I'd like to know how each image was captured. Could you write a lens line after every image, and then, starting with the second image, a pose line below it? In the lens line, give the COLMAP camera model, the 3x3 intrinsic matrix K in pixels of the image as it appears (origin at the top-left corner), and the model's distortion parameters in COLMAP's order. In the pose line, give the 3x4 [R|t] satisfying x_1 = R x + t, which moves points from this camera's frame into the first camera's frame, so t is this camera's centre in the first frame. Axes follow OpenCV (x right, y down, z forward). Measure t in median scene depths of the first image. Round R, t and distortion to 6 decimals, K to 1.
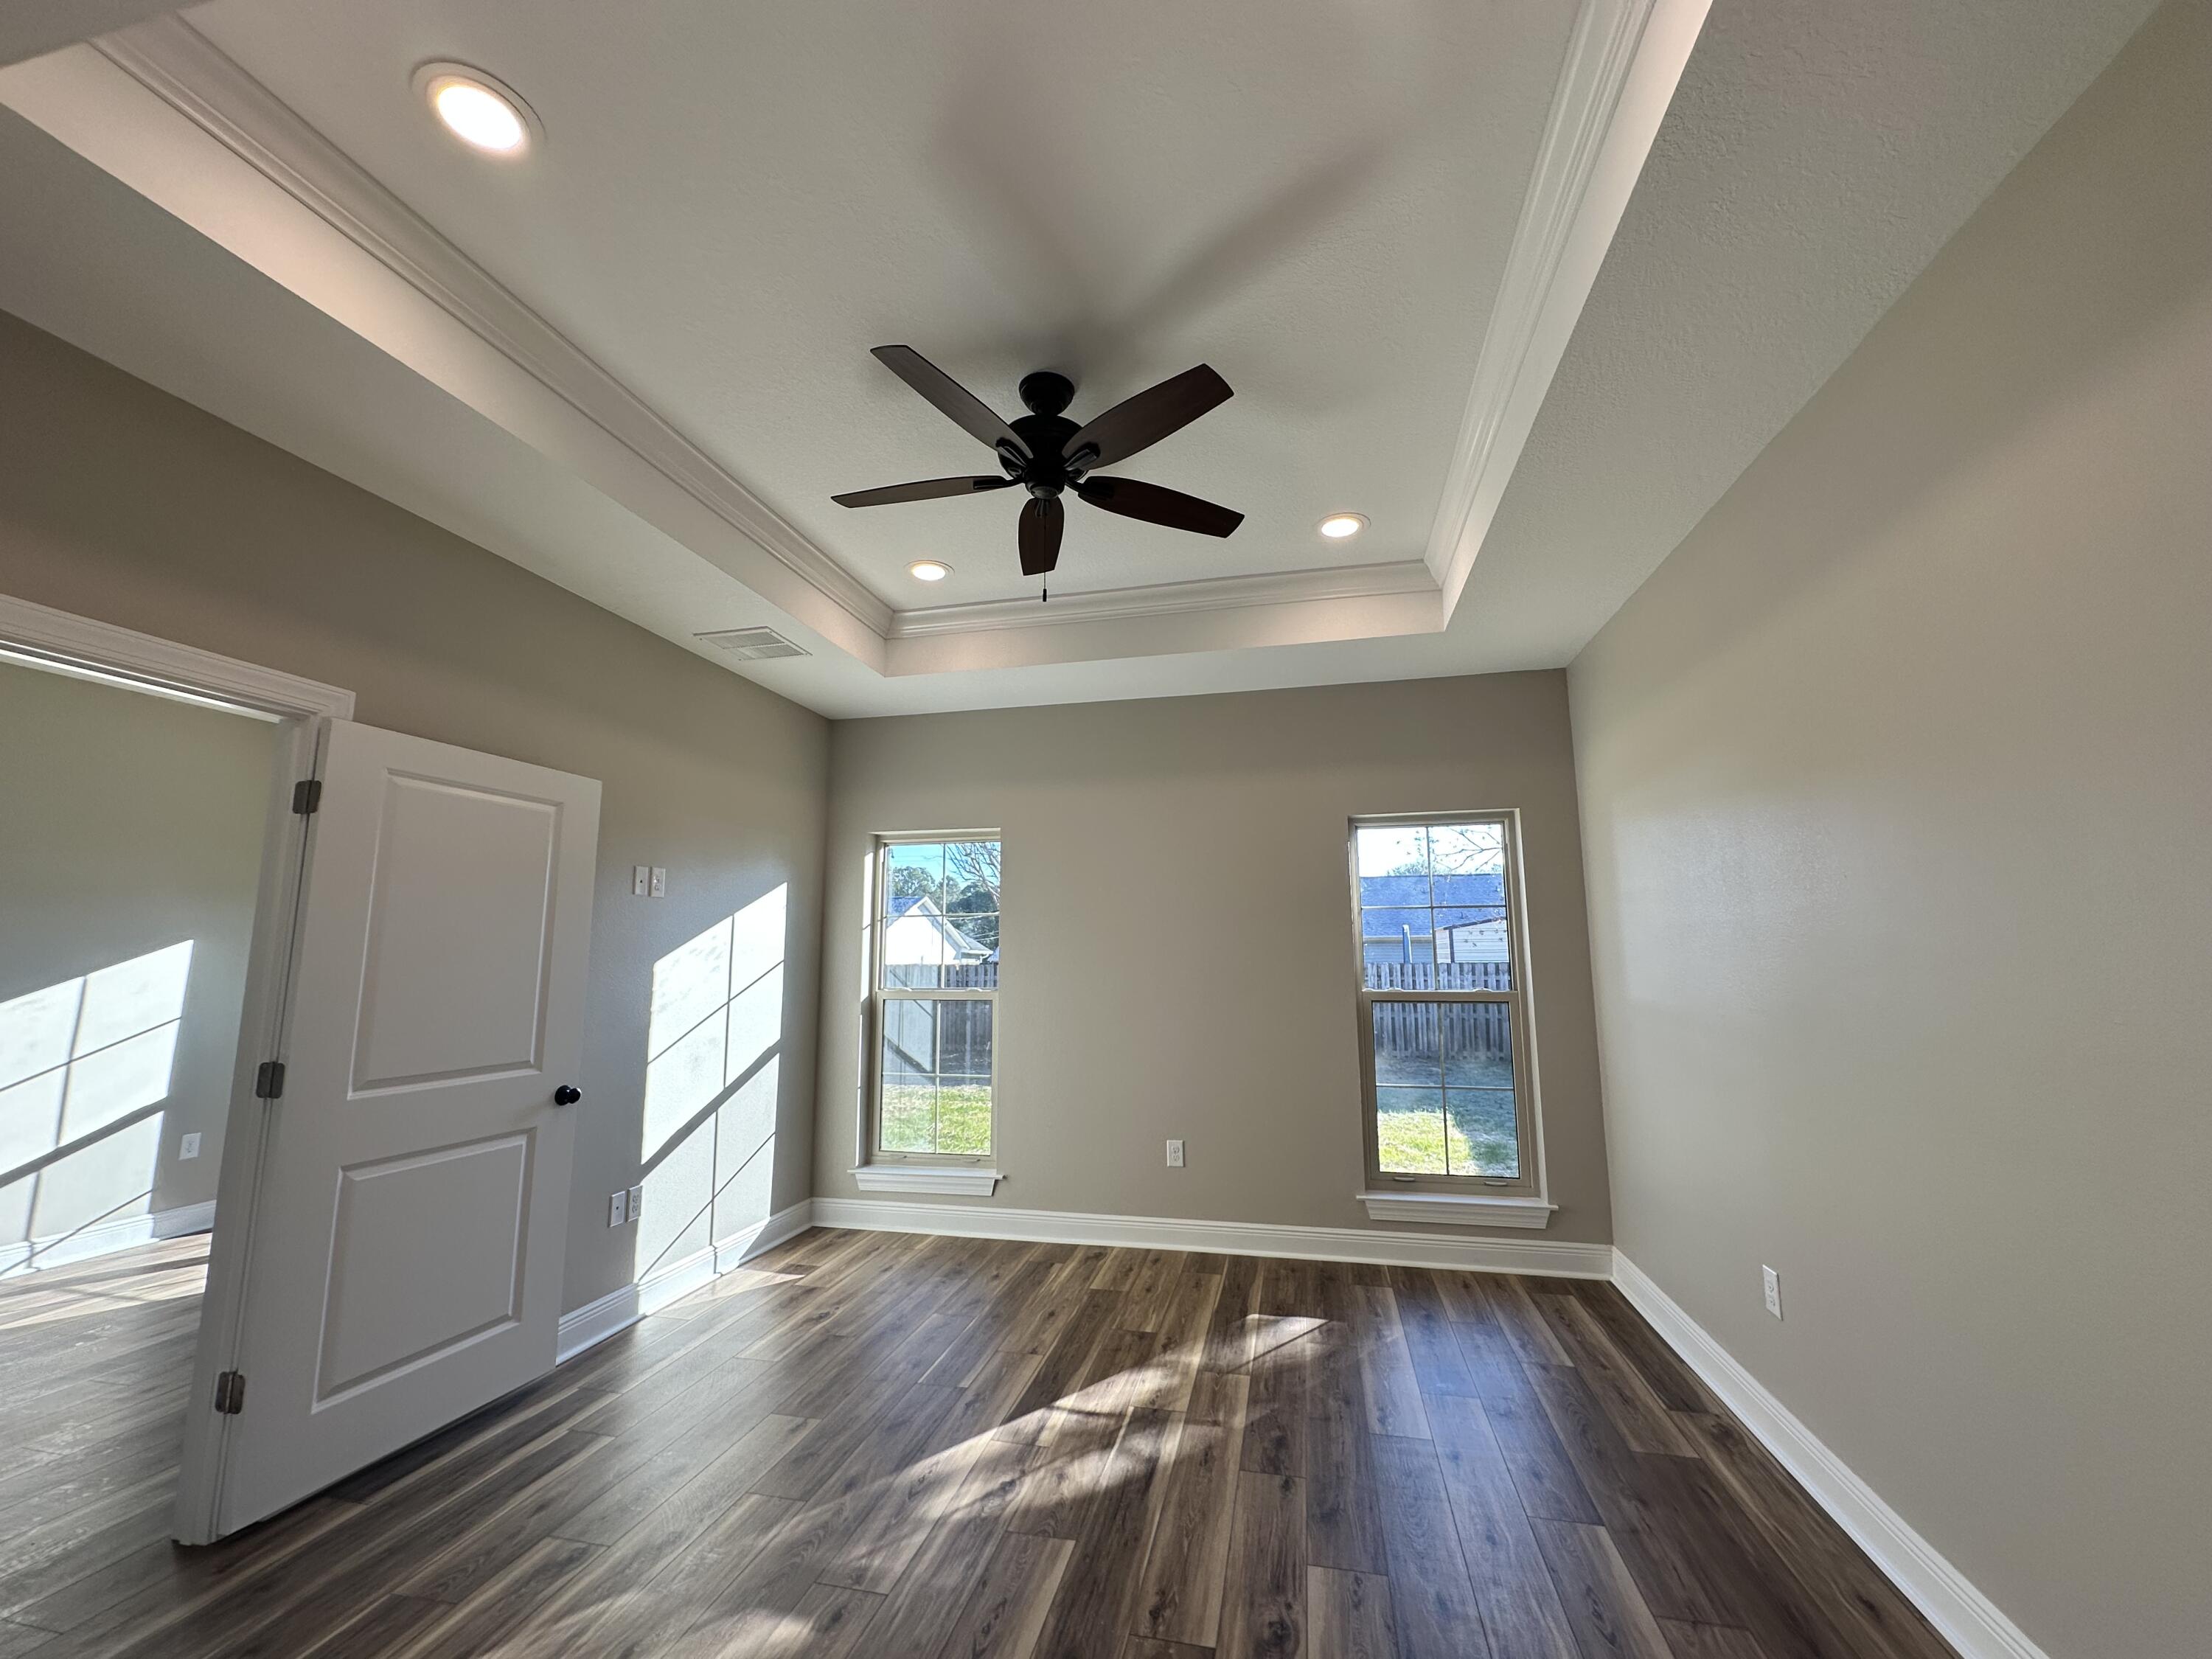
lens RADIAL K [[876.9, 0, 1106.0], [0, 876.9, 829.5], [0, 0, 1]] dist [-0.002254, -0.000359]
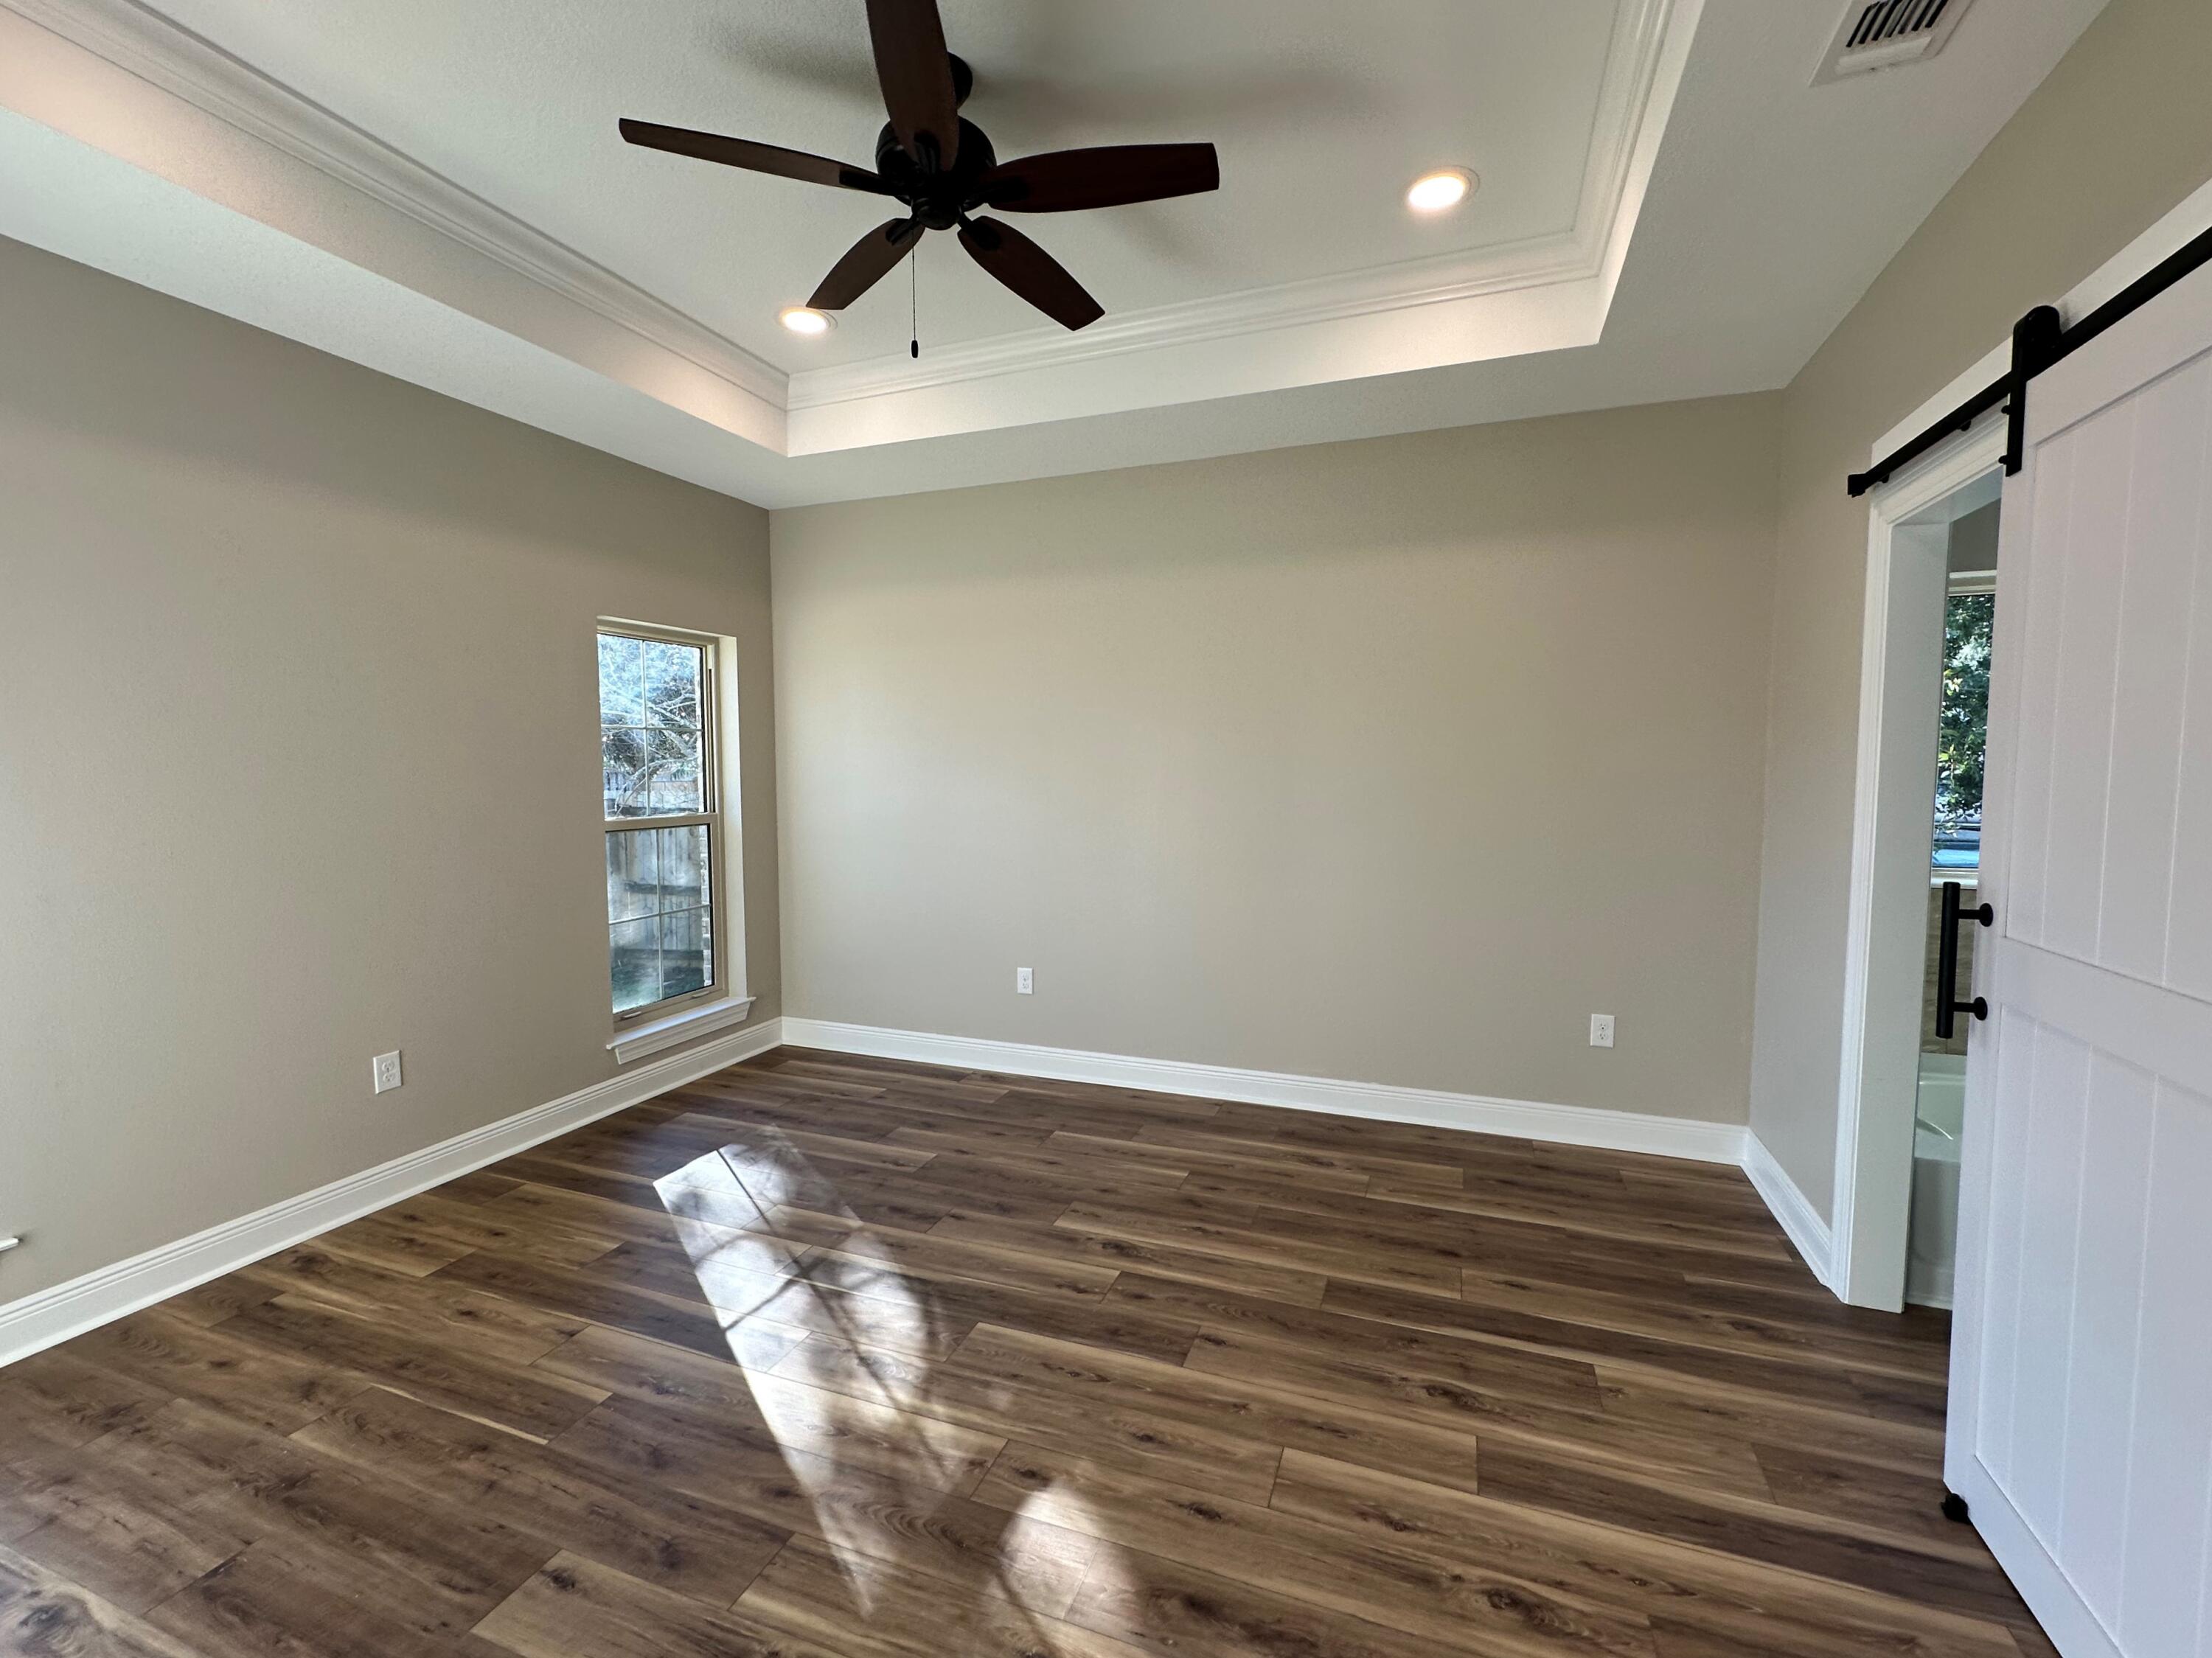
lens RADIAL K [[930.0, 0, 1106.0], [0, 930.0, 829.0], [0, 0, 1]] dist [-0.002229, 0.000008]
pose [[0.141001, -0.064382, 0.987914, -0.657015], [-0.141703, 0.986296, 0.084501, 0.050828], [-0.979816, -0.151905, 0.129945, 0.464457]]
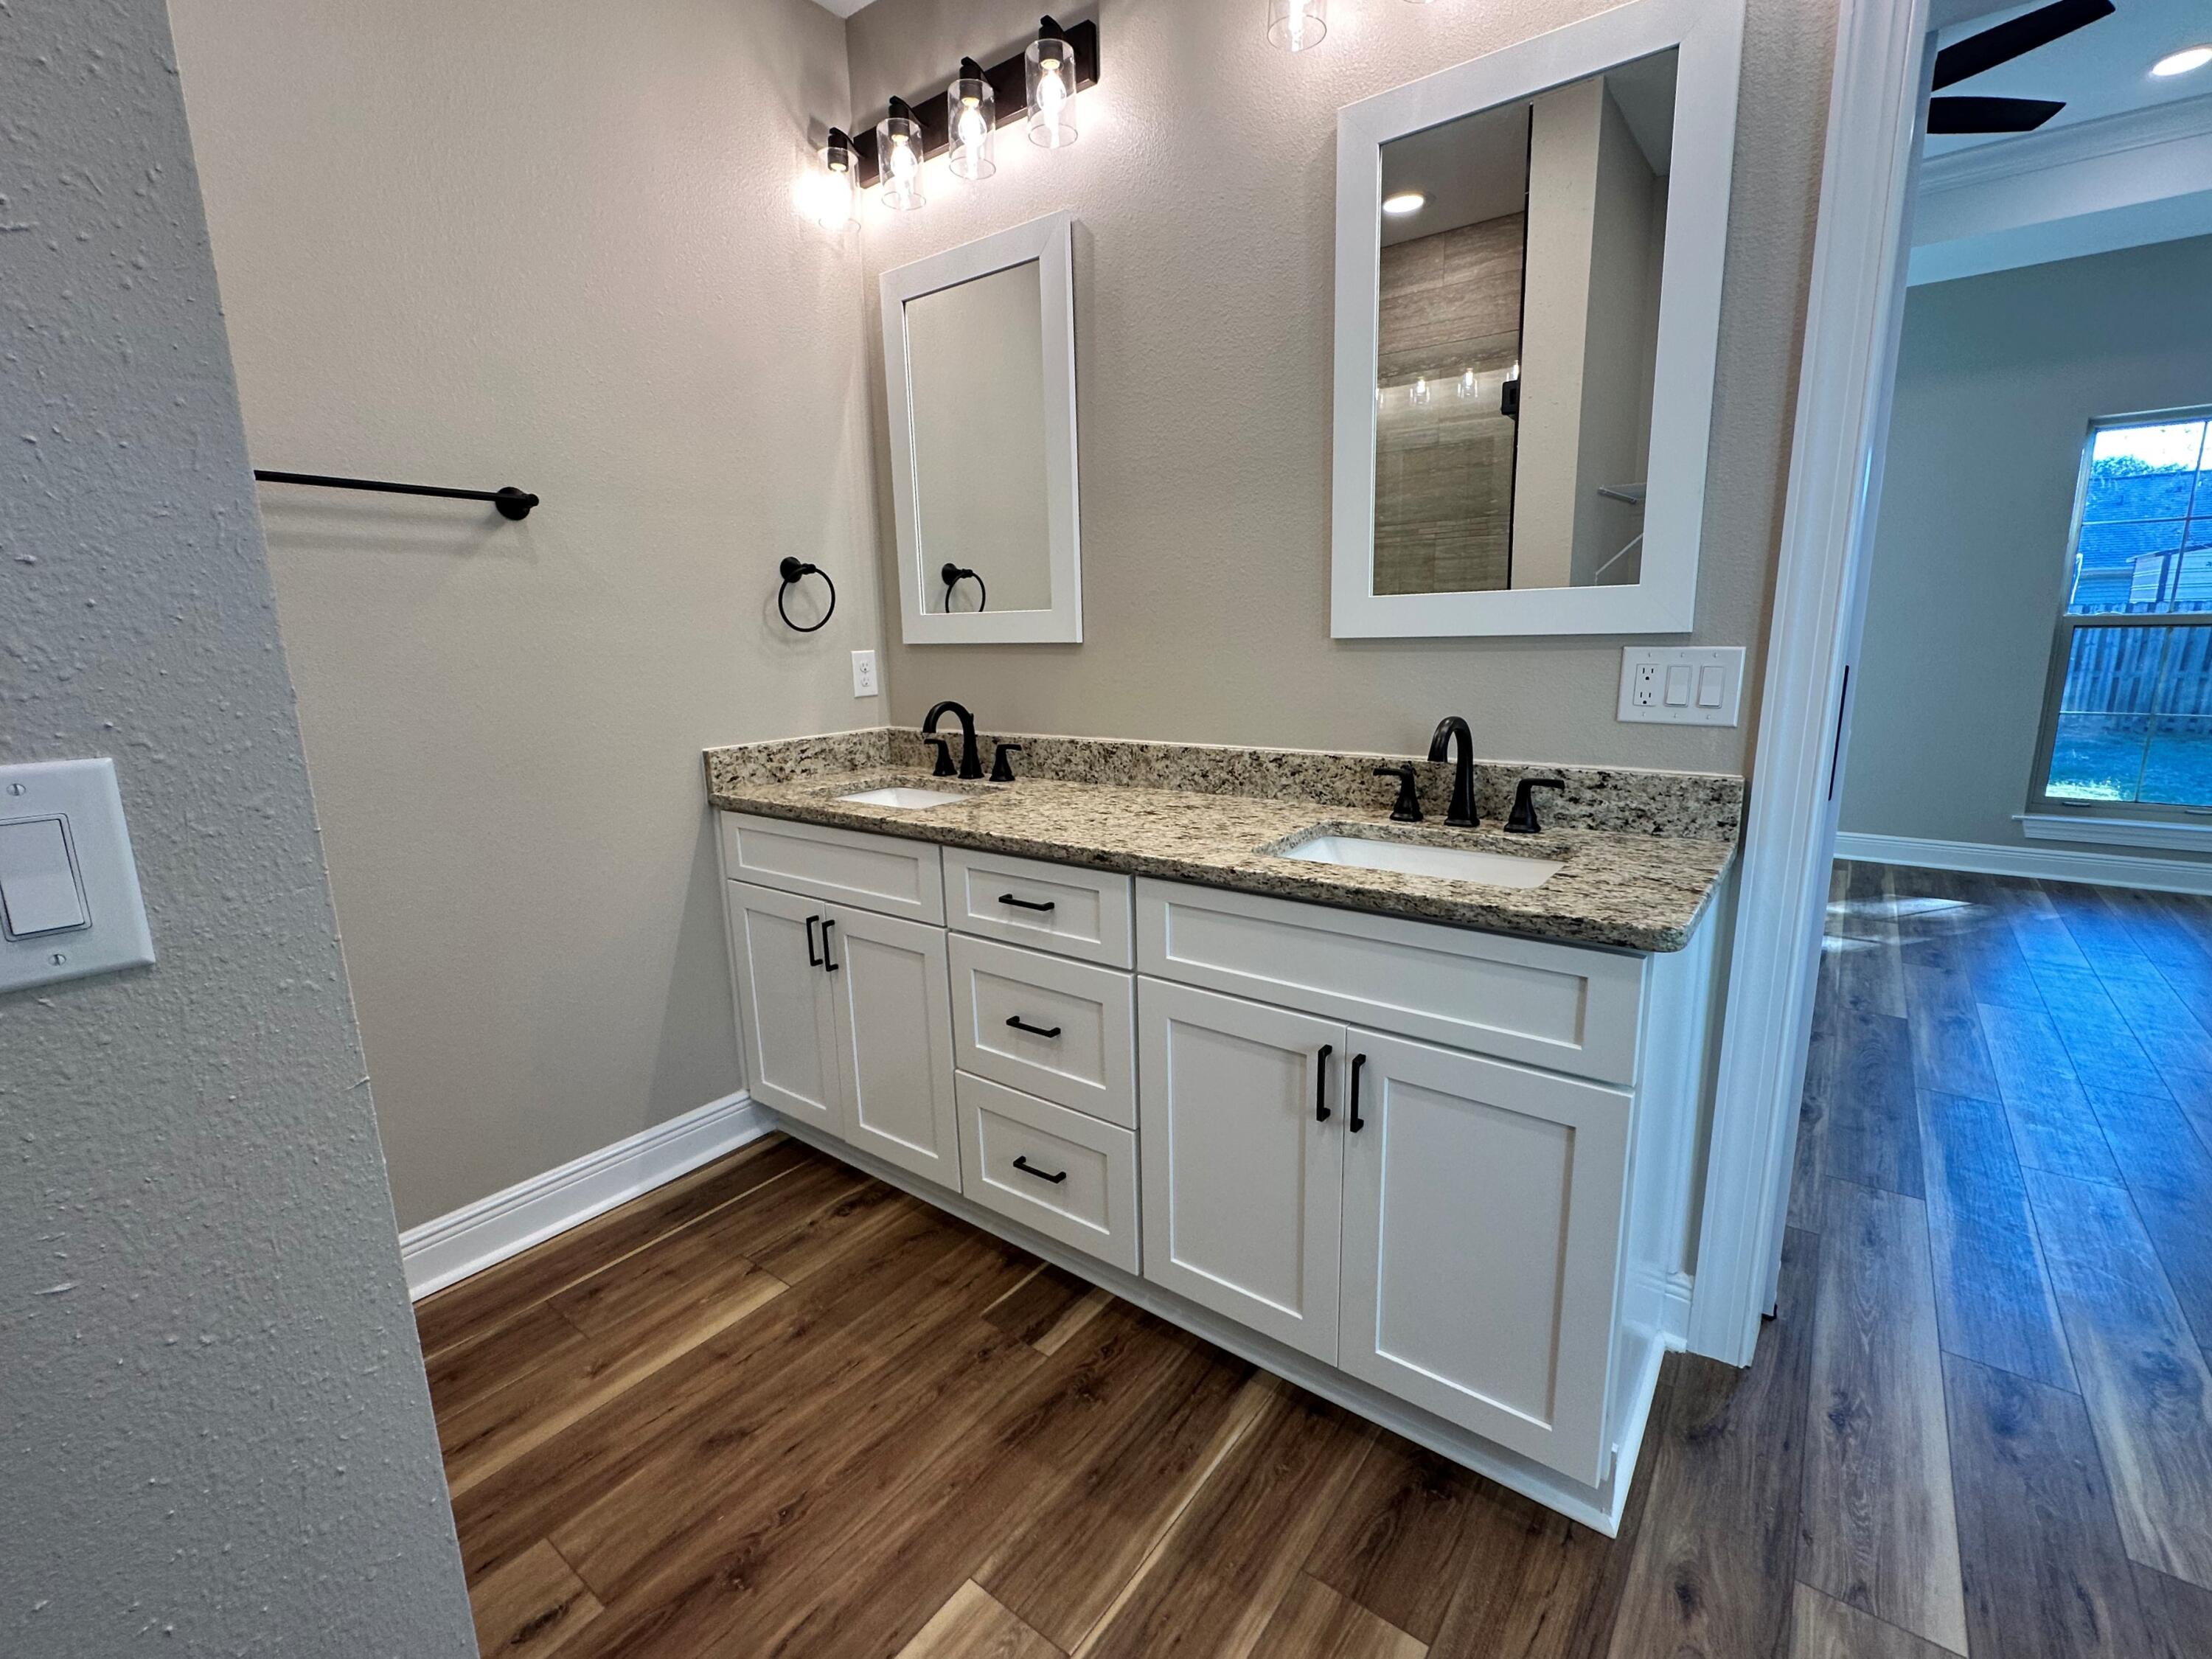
lens RADIAL K [[979.8, 0, 1106.0], [0, 979.8, 829.5], [0, 0, 1]] dist [-0.001956, -0.000291]
pose [[0.909731, 0.064742, -0.410120, -0.237772], [0.080574, 0.941462, 0.327350, -0.031069], [0.407306, -0.330845, 0.851260, -0.470748]]
